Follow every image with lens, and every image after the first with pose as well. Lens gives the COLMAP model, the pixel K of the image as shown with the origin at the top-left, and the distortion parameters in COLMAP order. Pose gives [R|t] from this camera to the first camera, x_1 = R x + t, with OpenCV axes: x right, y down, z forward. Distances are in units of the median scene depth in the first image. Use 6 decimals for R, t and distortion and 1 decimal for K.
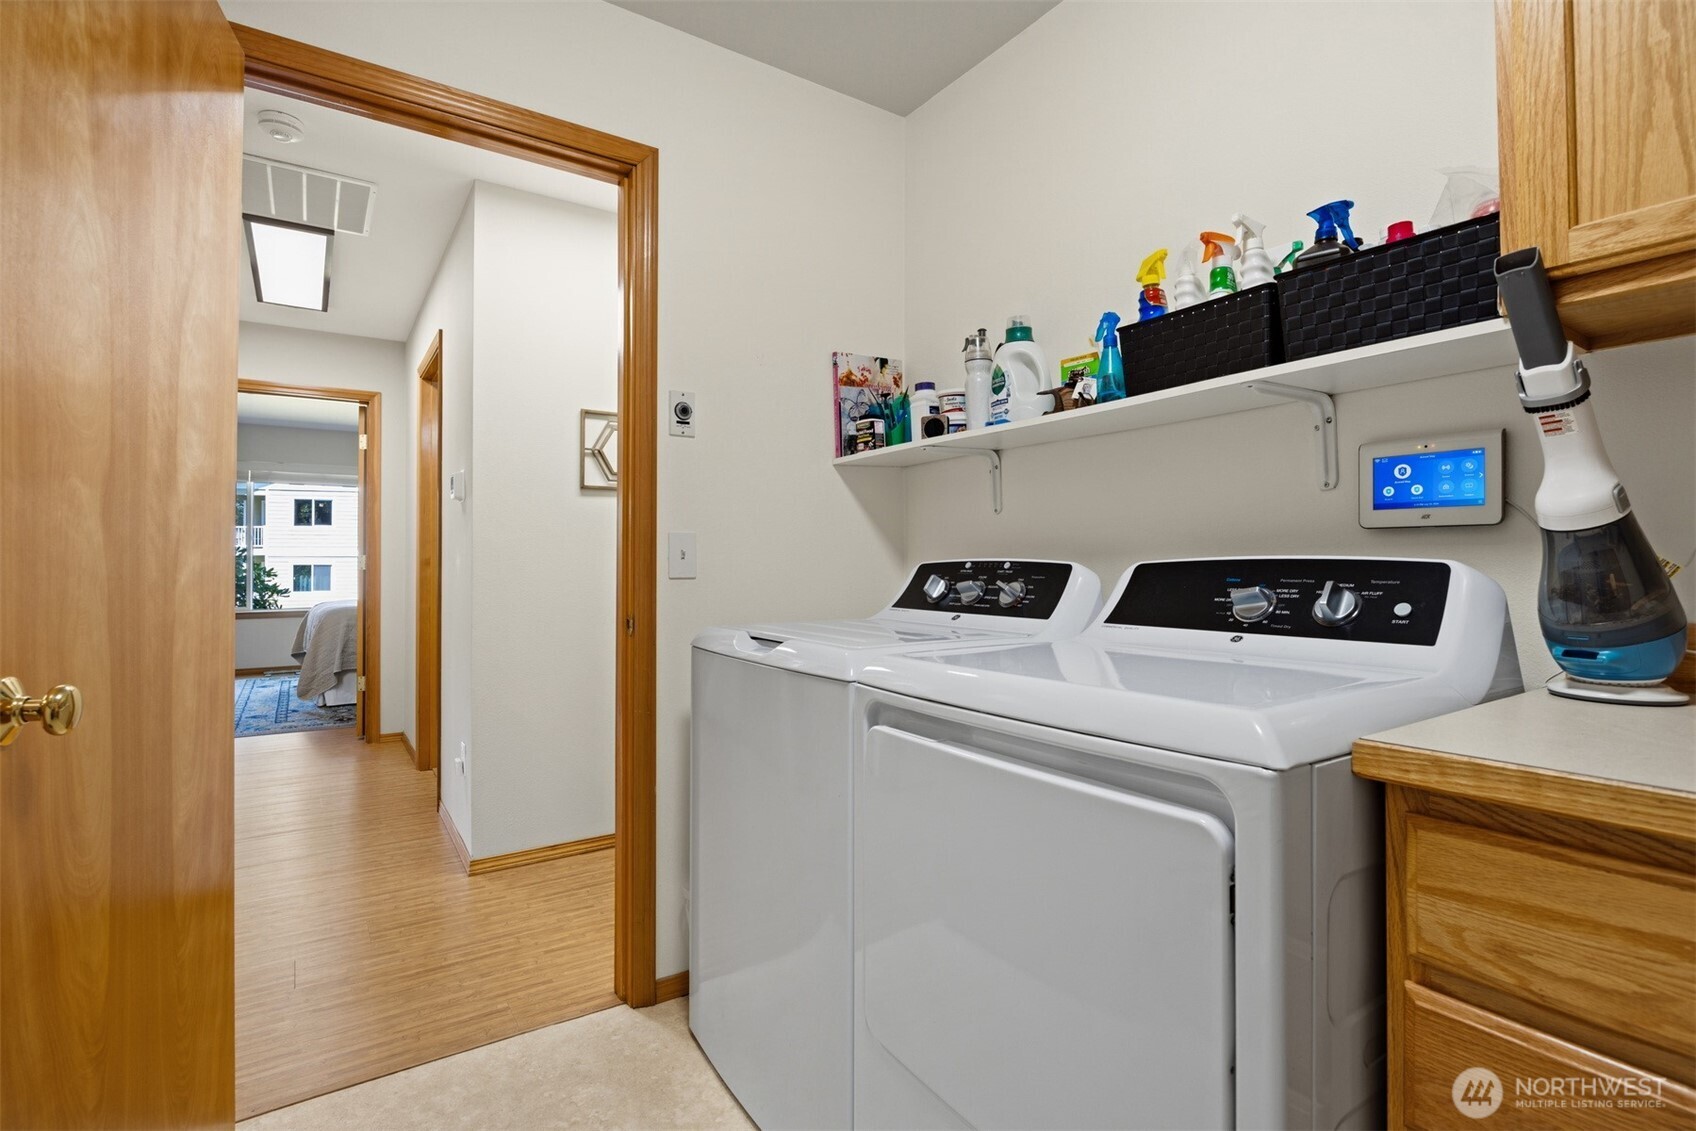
lens RADIAL K [[800.2, 0, 853.3], [0, 800.2, 559.8], [0, 0, 1]] dist [-0.011042, -0.000370]
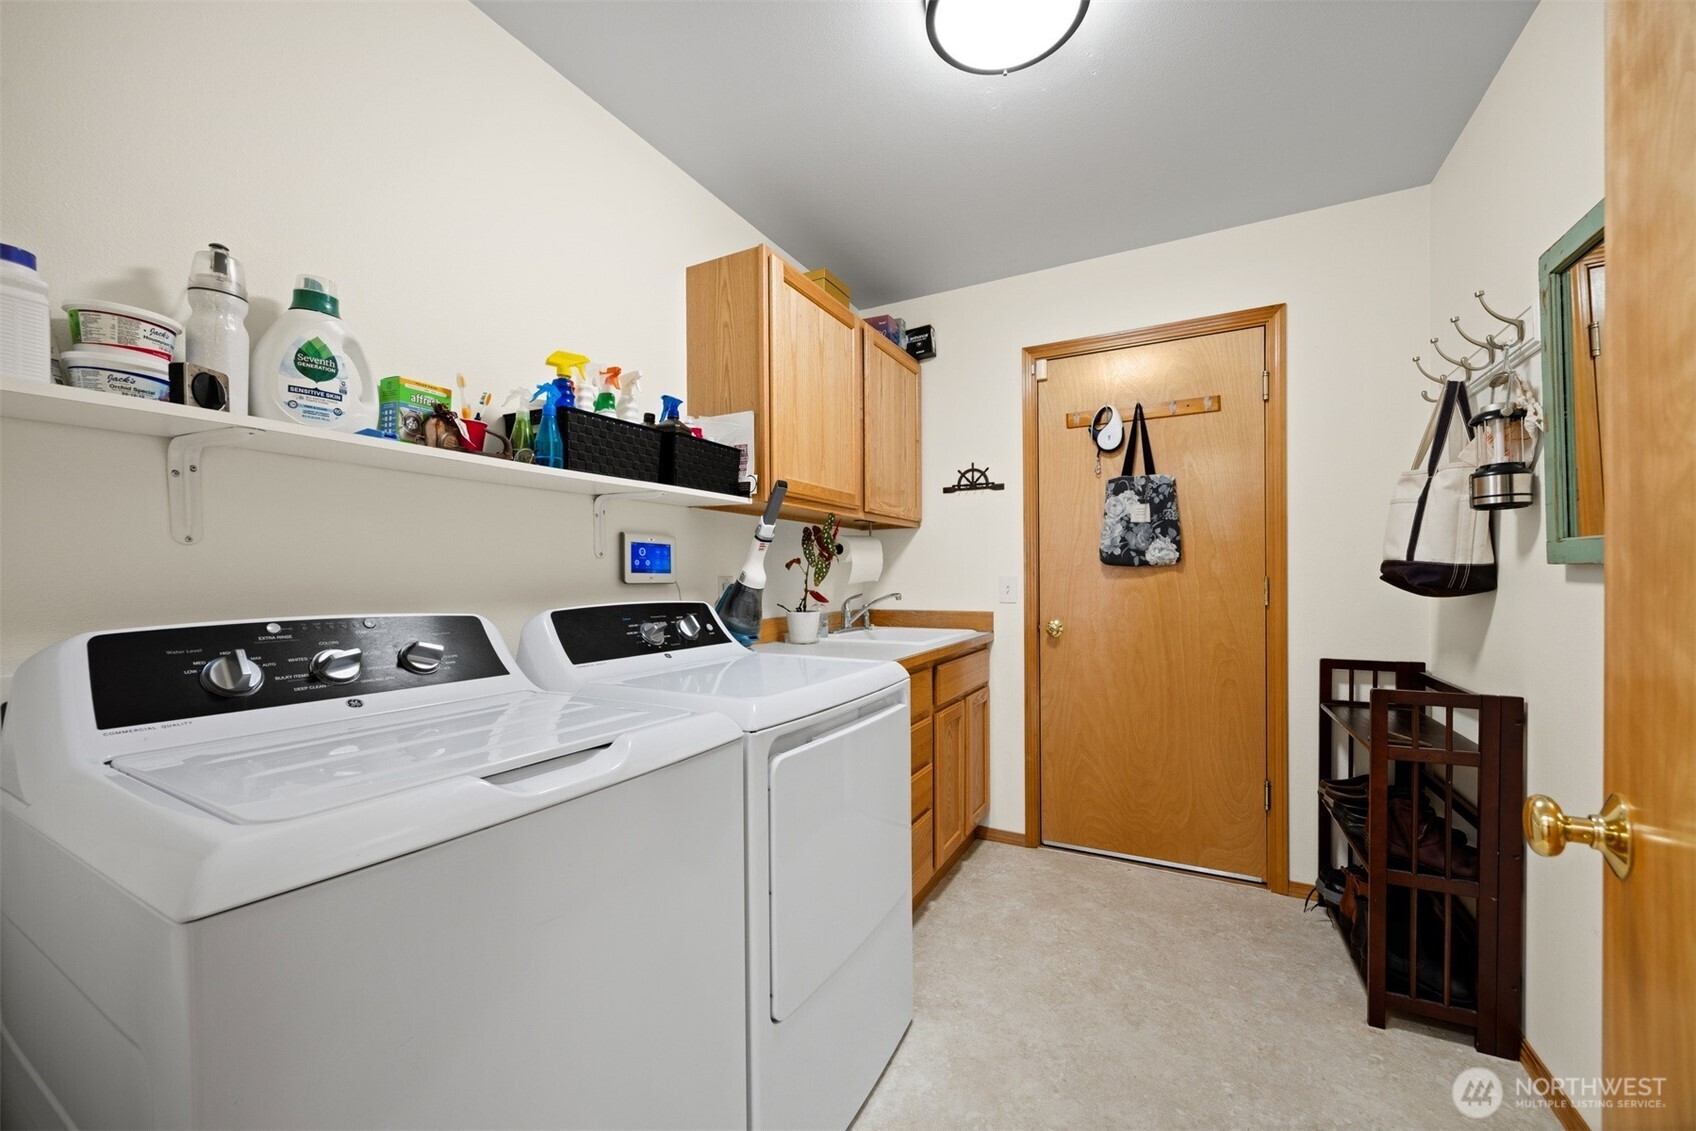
lens RADIAL K [[636.9, 0, 848.6], [0, 636.9, 577.6], [0, 0, 1]] dist [0.000044, -0.000029]
pose [[-0.465720, 0.008076, 0.884895, -0.741652], [0.007169, 0.999960, -0.005353, -0.040381], [-0.884903, 0.003851, -0.465759, 1.192257]]
